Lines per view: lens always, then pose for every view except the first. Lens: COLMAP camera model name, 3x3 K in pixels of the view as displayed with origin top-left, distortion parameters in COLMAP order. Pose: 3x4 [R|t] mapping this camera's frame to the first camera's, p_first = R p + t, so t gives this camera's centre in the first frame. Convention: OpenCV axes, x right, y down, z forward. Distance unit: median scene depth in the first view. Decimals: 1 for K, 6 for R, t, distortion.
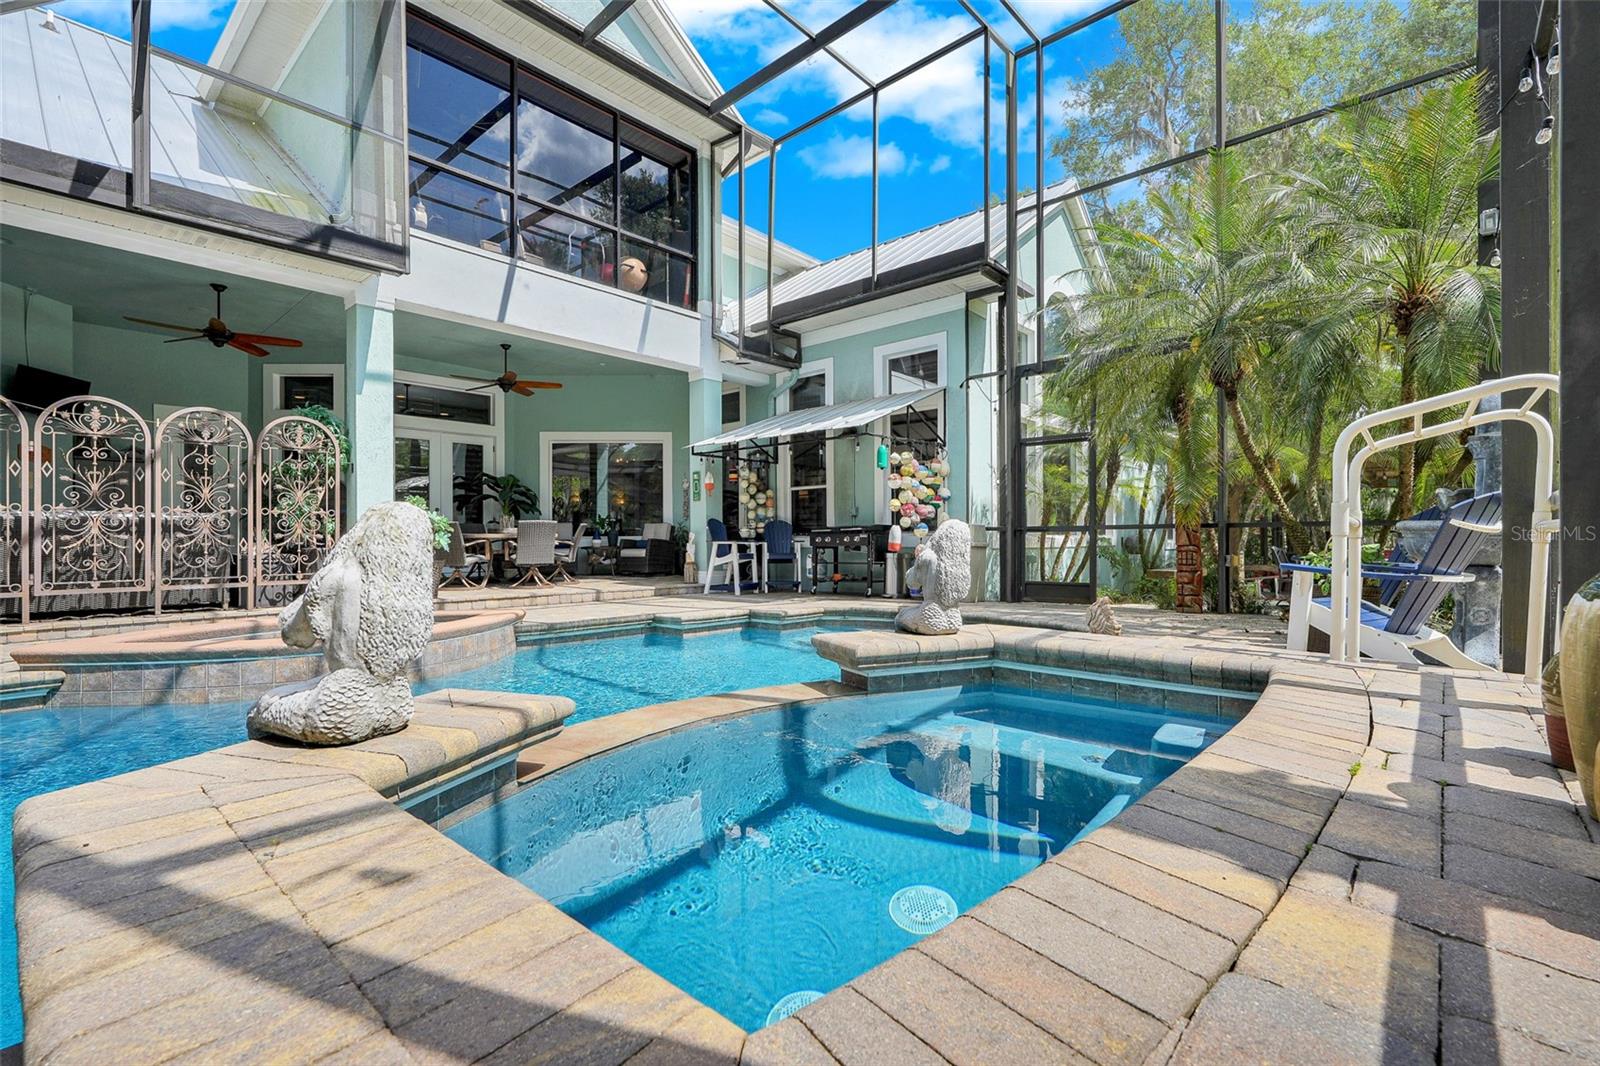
lens RADIAL K [[709.1, 0, 800.0], [0, 709.1, 533.0], [0, 0, 1]] dist [0.001661, 0.000276]
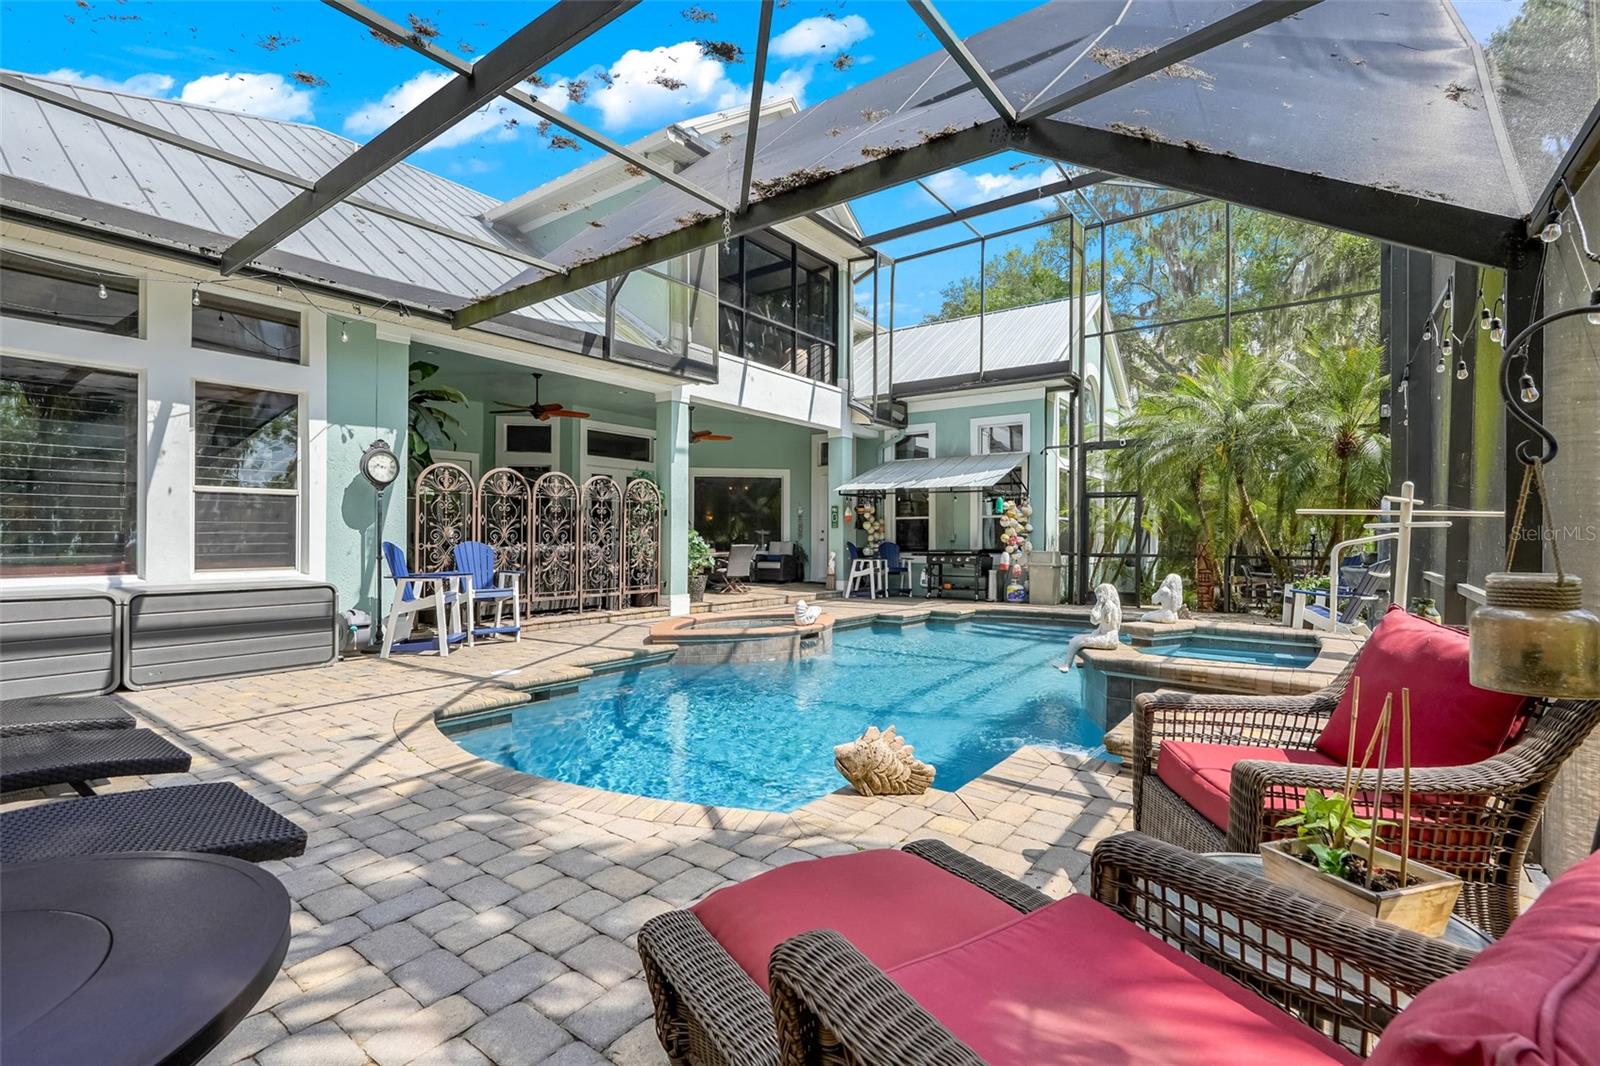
lens RADIAL K [[717.6, 0, 800.0], [0, 717.6, 533.0], [0, 0, 1]] dist [-0.002226, -0.000263]
pose [[0.994923, 0.011407, 0.099986, -0.366144], [-0.011853, 0.999922, 0.003864, -0.042803], [-0.099934, -0.005030, 0.994981, -0.354982]]
